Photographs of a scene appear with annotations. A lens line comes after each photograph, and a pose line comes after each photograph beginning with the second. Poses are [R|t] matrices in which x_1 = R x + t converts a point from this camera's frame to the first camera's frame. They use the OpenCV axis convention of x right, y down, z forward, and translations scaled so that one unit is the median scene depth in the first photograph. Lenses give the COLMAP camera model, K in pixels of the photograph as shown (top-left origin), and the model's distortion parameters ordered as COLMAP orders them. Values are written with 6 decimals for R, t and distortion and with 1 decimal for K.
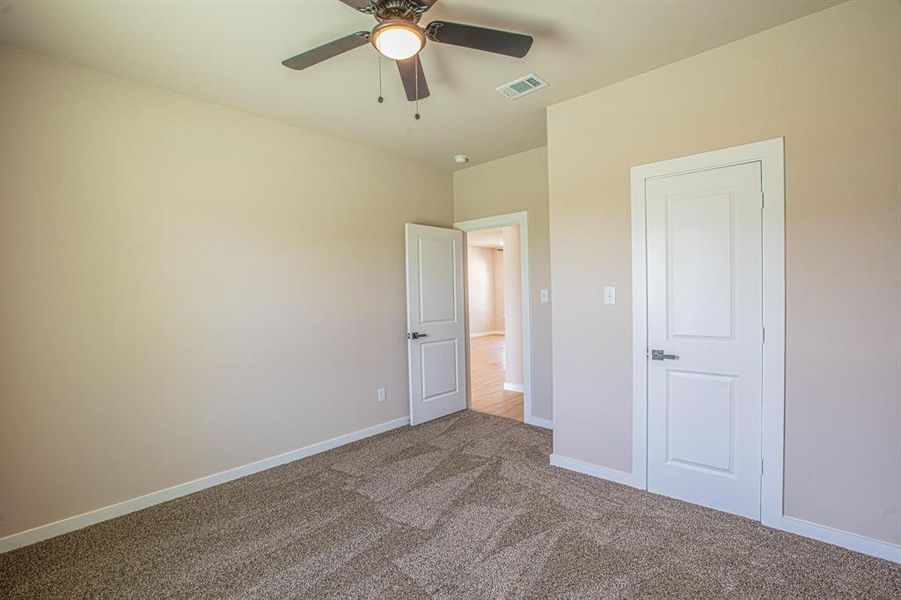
lens RADIAL K [[422.6, 0, 458.6], [0, 422.6, 300.0], [0, 0, 1]] dist [-0.016869, 0.003298]
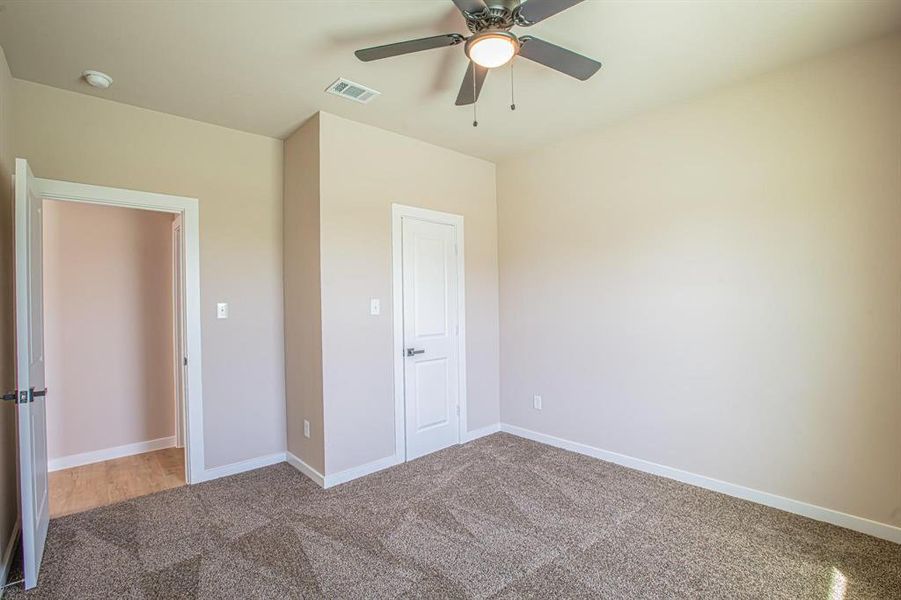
lens RADIAL K [[422.6, 0, 456.8], [0, 422.6, 297.7], [0, 0, 1]] dist [-0.016869, 0.003298]
pose [[0.095484, 0.020220, 0.995226, -0.801849], [0.026607, 0.999385, -0.022857, -0.004990], [-0.995075, 0.028663, 0.094887, 0.705148]]
